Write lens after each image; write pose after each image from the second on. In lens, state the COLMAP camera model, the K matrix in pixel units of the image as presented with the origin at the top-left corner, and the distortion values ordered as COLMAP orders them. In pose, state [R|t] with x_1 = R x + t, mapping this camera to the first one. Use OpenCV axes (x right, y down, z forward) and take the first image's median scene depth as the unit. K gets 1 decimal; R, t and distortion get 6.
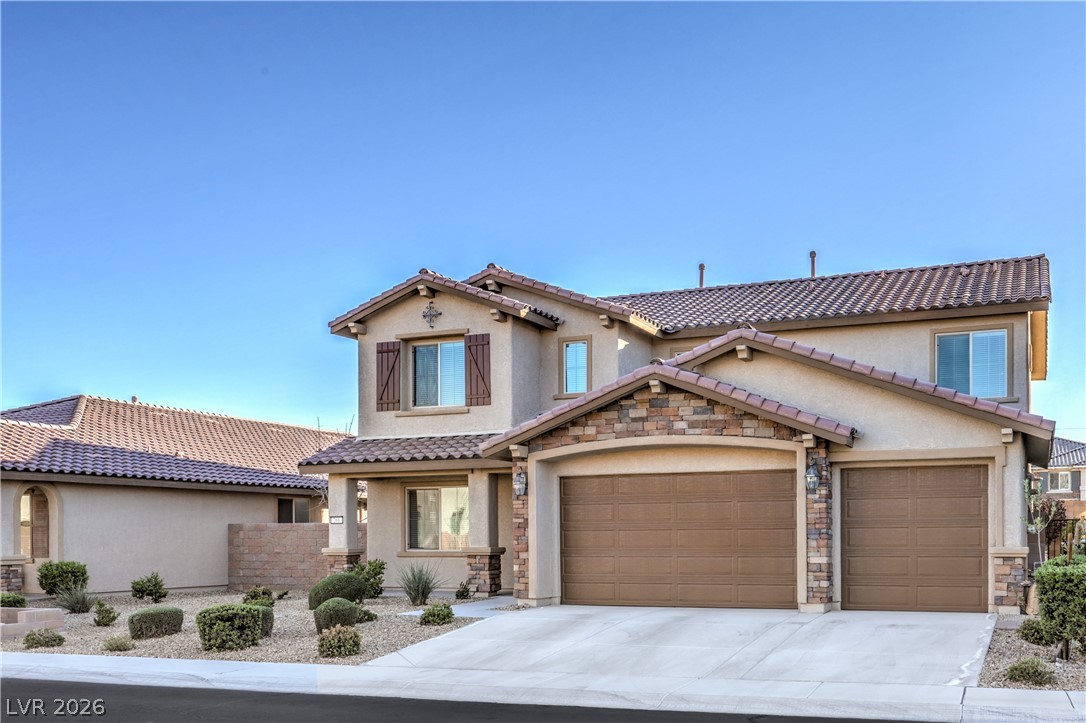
lens RADIAL K [[2139.7, 0, 543.1], [0, 2139.7, 362.1], [0, 0, 1]] dist [0.016575, 0.000000]
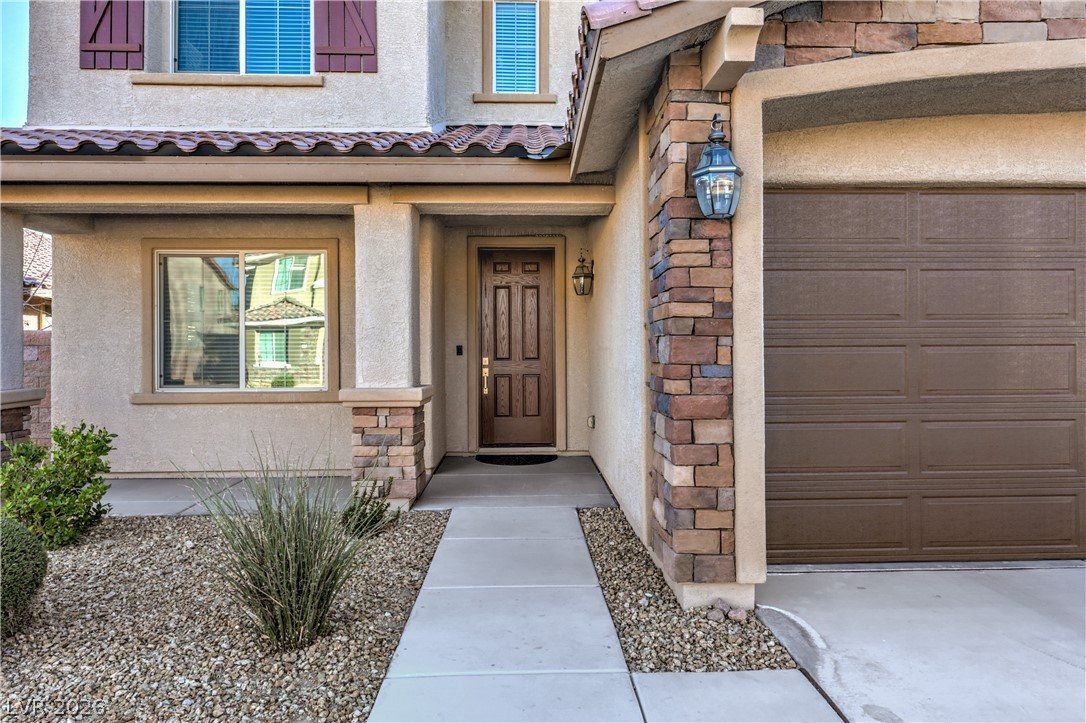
lens RADIAL K [[737.4, 0, 546.4], [0, 737.4, 340.3], [0, 0, 1]] dist [-0.003576, -0.002324]
pose [[0.872506, 0.009650, 0.488507, -0.068689], [-0.041439, 0.997664, 0.054304, 0.066466], [-0.486842, -0.067624, 0.870868, 0.834684]]
